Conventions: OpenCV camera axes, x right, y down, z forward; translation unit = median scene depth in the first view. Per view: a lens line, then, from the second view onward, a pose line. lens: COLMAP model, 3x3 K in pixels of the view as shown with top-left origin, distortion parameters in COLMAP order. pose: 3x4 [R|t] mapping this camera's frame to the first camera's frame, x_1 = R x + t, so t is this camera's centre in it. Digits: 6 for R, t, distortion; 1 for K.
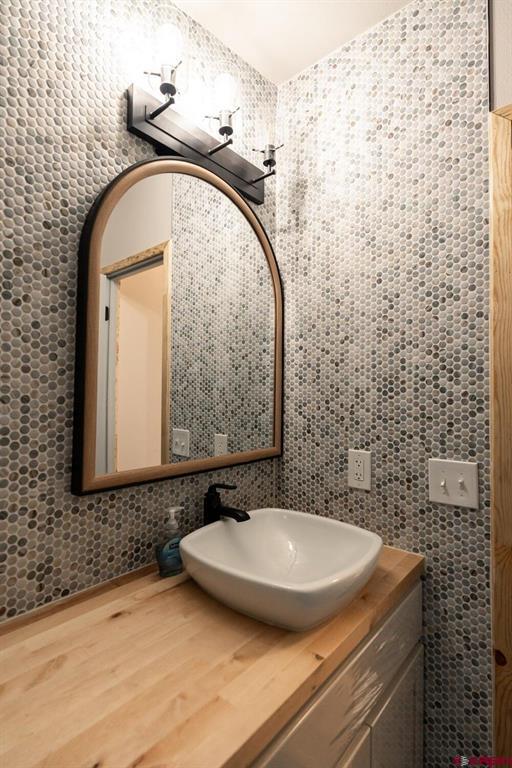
lens RADIAL K [[387.5, 0, 255.0], [0, 387.5, 383.5], [0, 0, 1]] dist [-0.000783, -0.001301]
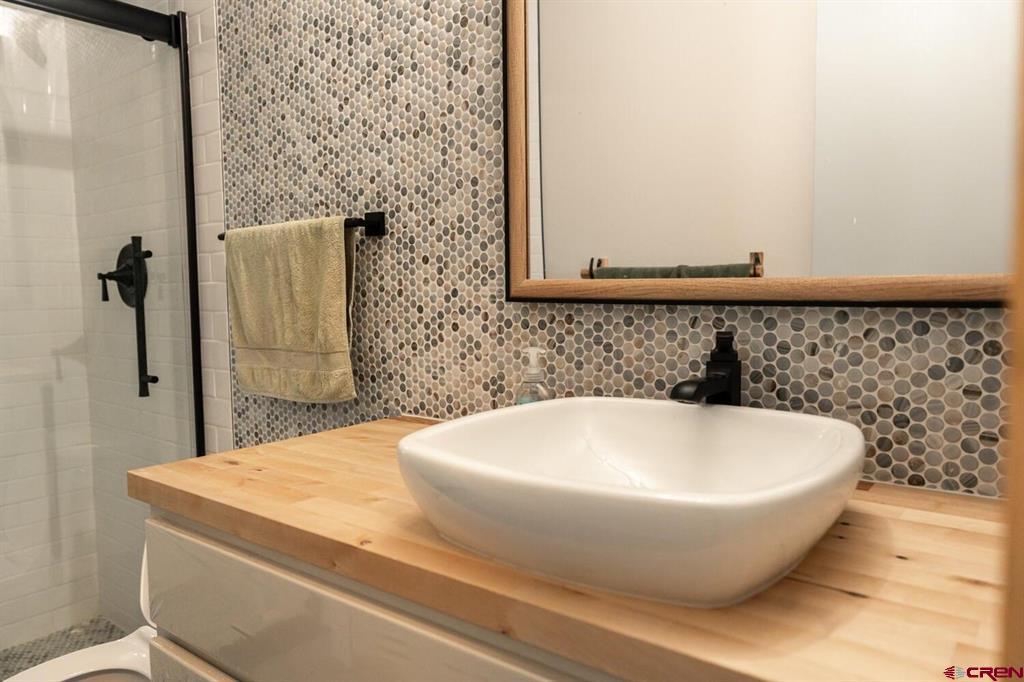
lens RADIAL K [[746.6, 0, 511.3], [0, 746.6, 343.4], [0, 0, 1]] dist [0.005415, 0.000403]
pose [[0.014599, 0.064843, -0.997789, 1.072852], [0.036211, 0.997206, 0.065335, 0.288740], [0.999238, -0.037085, 0.012210, 1.027047]]
